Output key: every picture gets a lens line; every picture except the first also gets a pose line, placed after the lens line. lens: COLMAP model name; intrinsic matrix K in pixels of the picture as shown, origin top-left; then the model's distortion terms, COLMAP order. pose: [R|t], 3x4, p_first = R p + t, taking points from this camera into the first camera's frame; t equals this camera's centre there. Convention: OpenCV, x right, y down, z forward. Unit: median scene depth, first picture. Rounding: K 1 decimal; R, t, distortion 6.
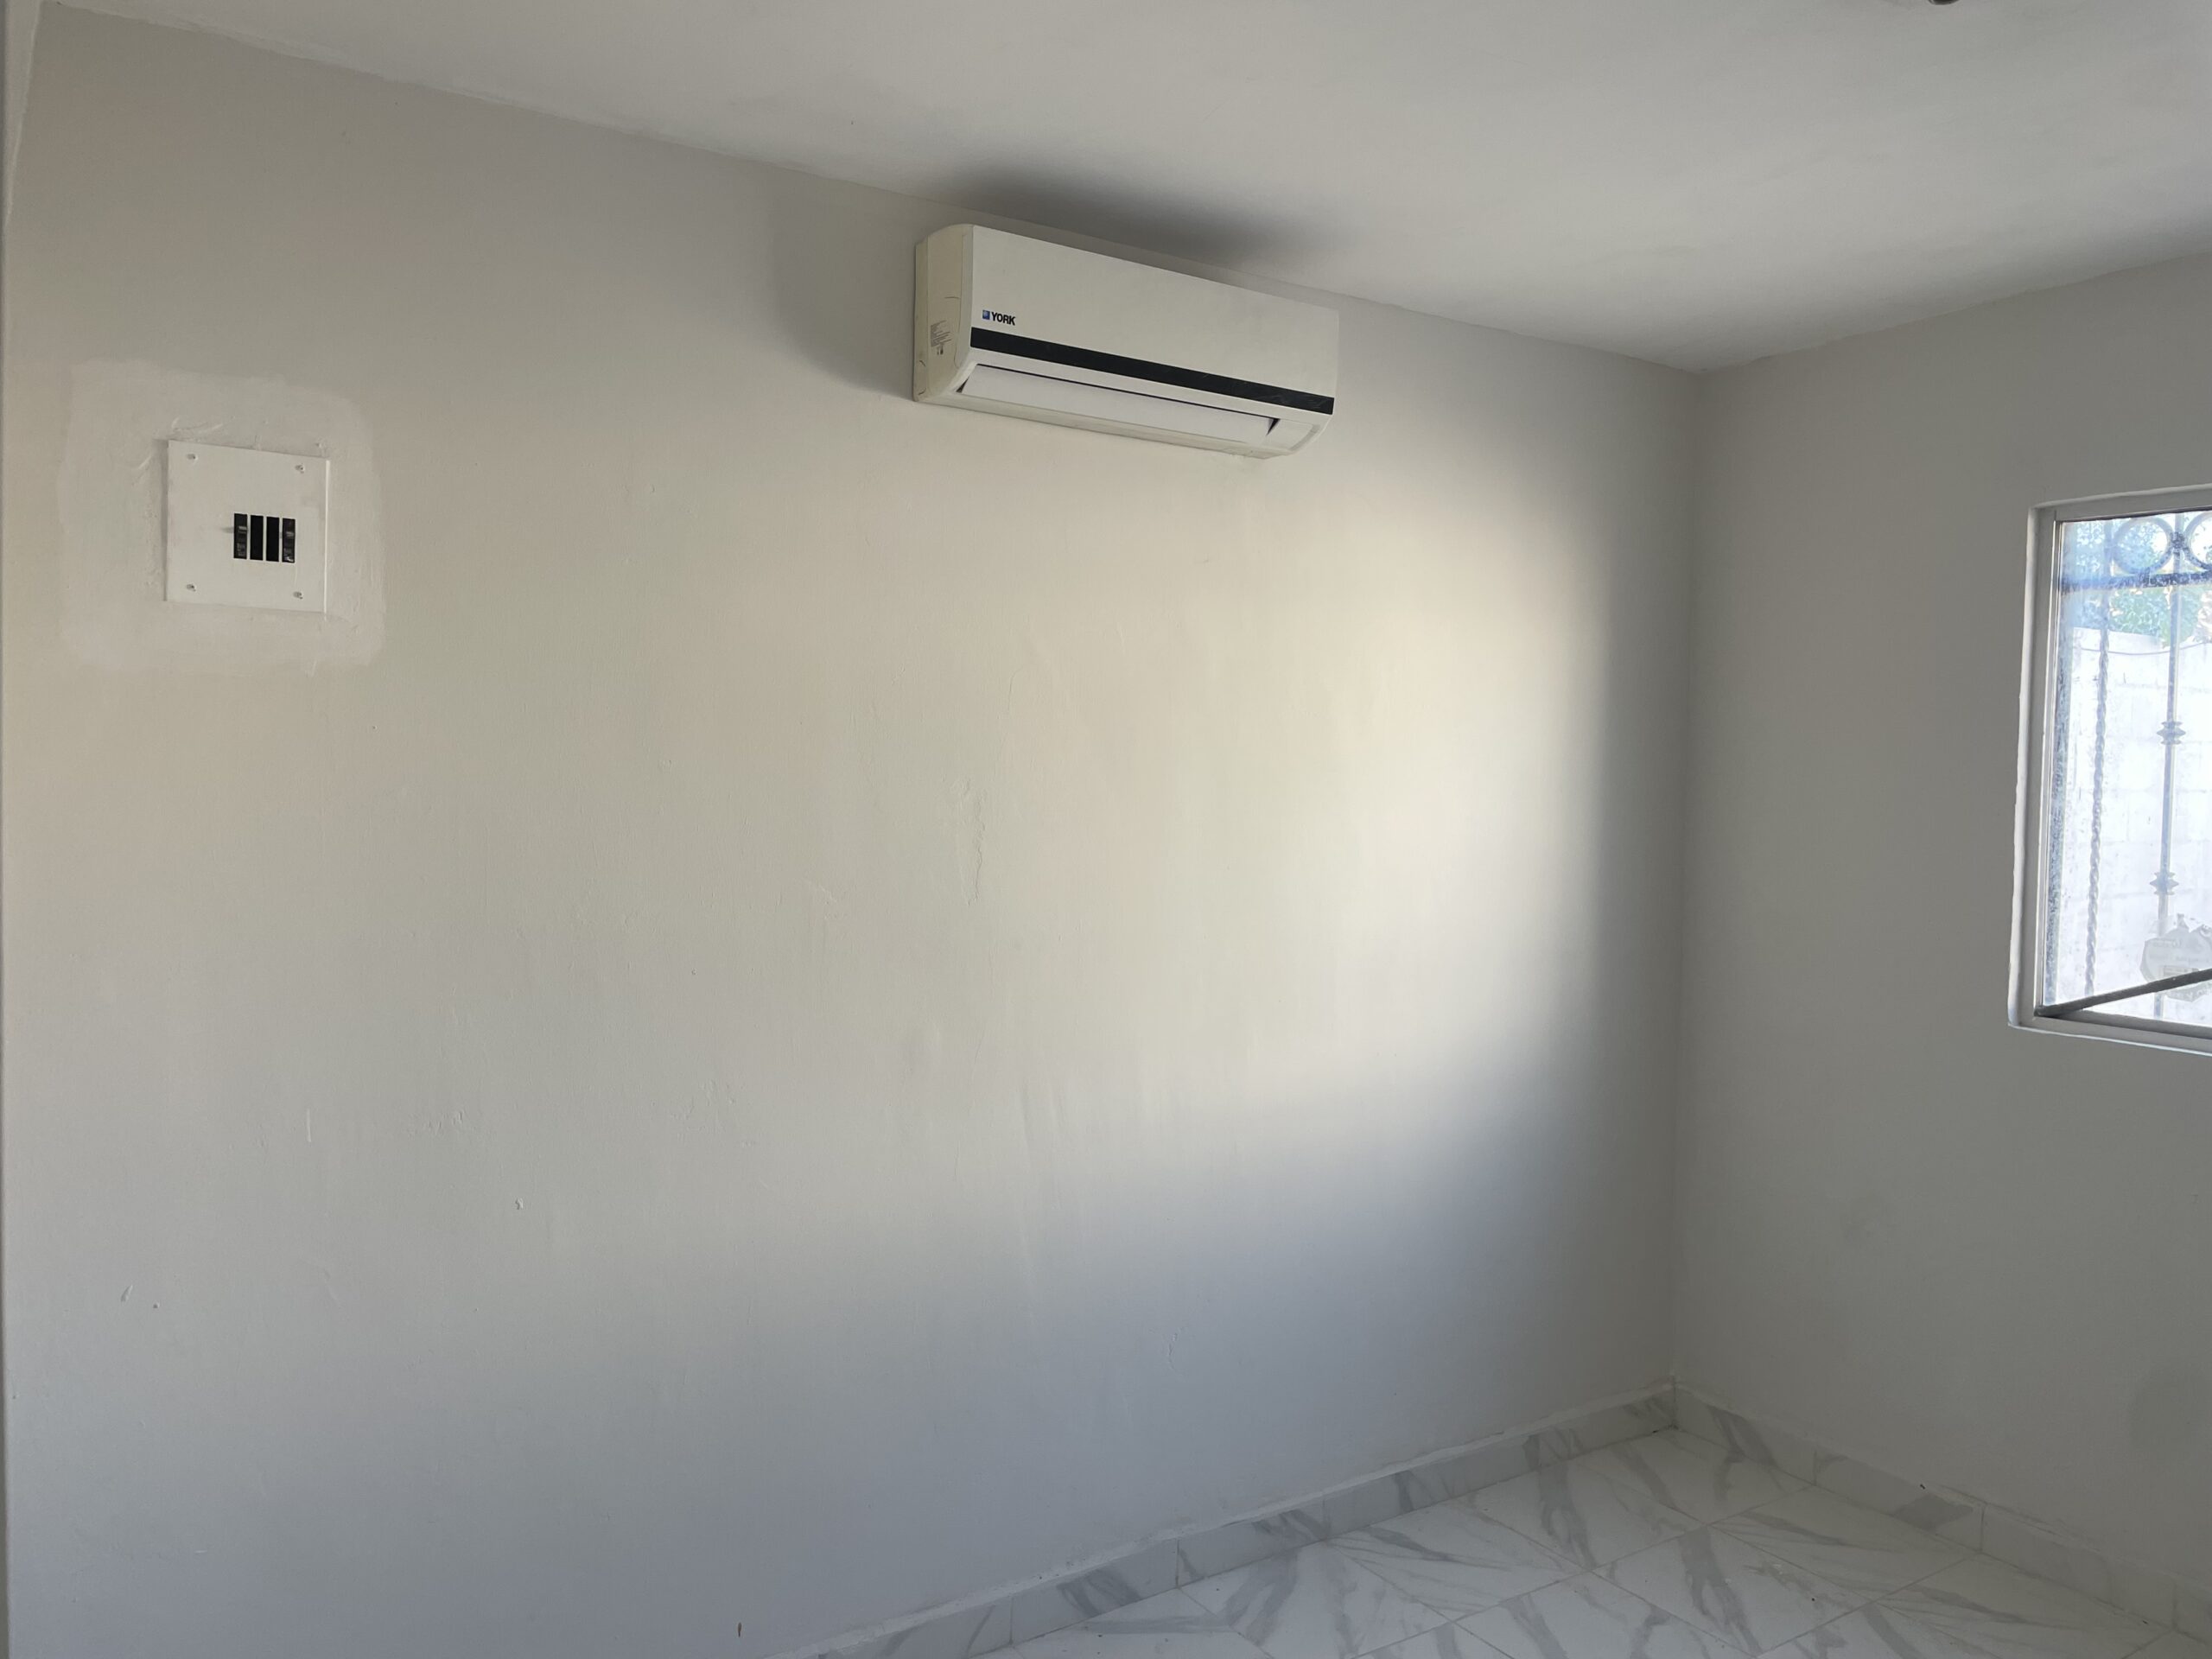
lens RADIAL K [[1662.8, 0, 1106.1], [0, 1662.8, 817.1], [0, 0, 1]] dist [0.070346, -0.097674]
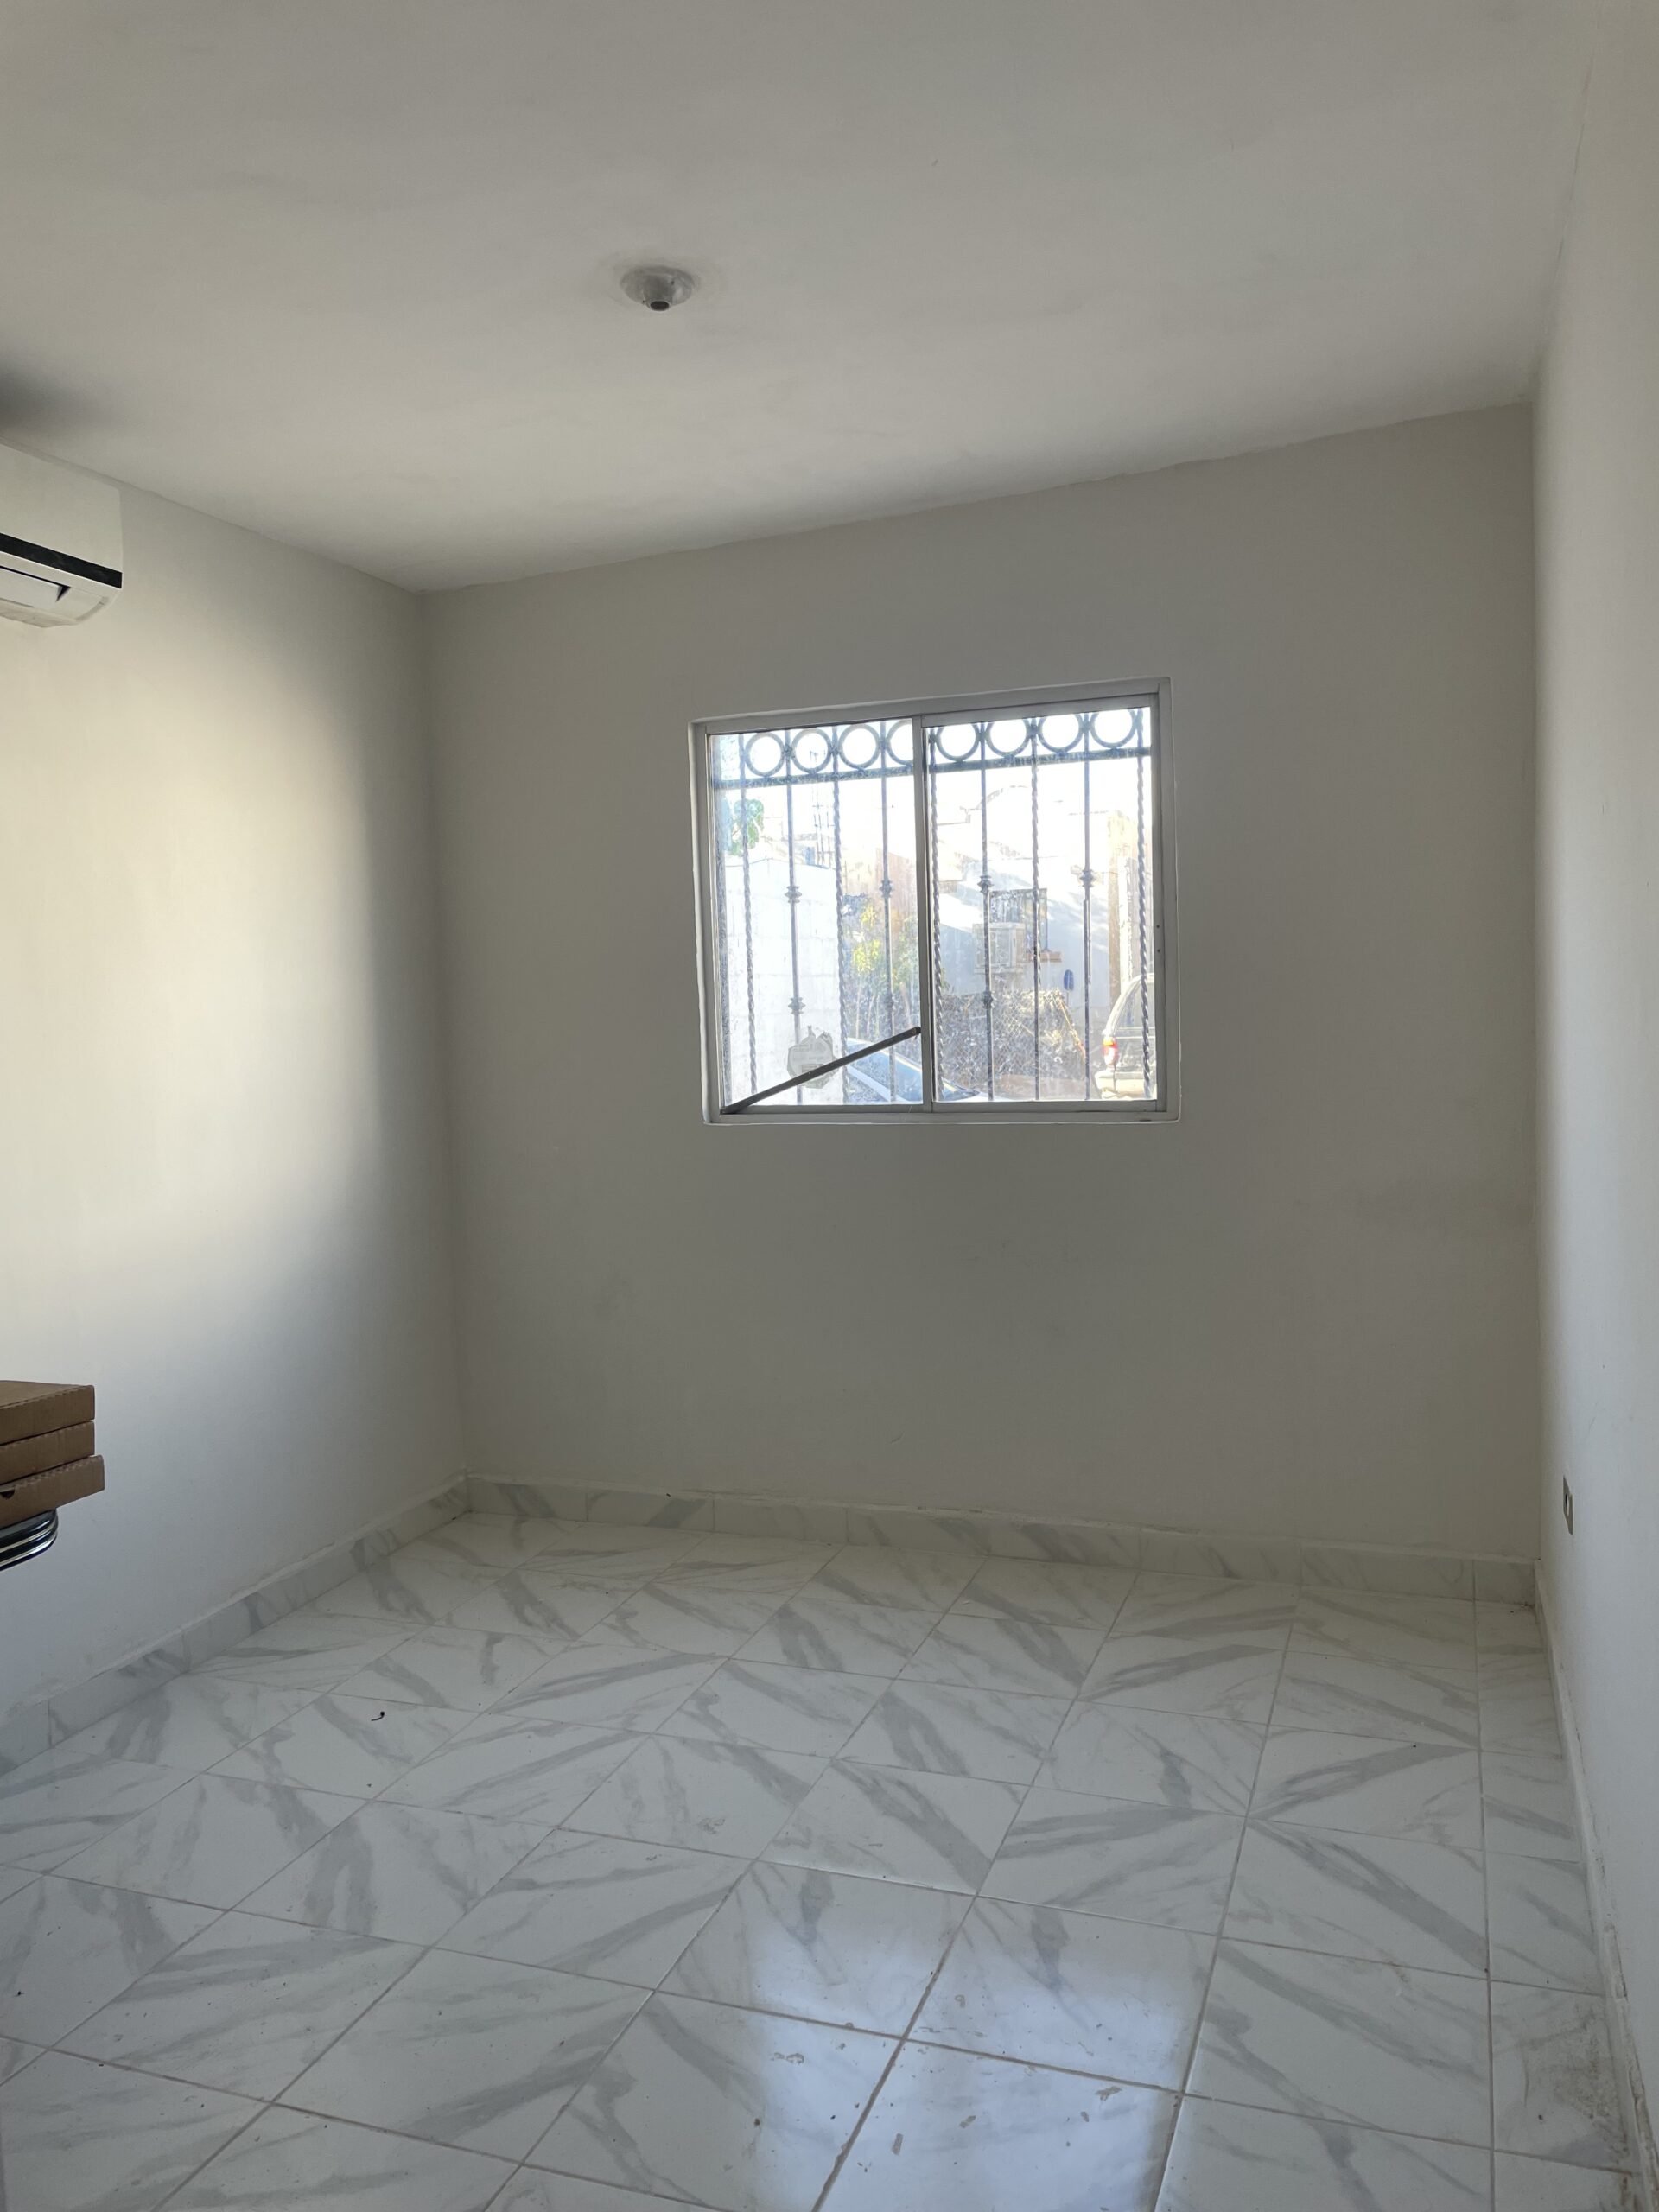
lens RADIAL K [[1662.8, 0, 829.5], [0, 1662.8, 1106.0], [0, 0, 1]] dist [0.070346, -0.097674]
pose [[0.803267, -0.083248, 0.589772, -0.145530], [0.070214, 0.996515, 0.045030, 0.060014], [-0.591466, 0.005239, 0.806313, -0.096643]]
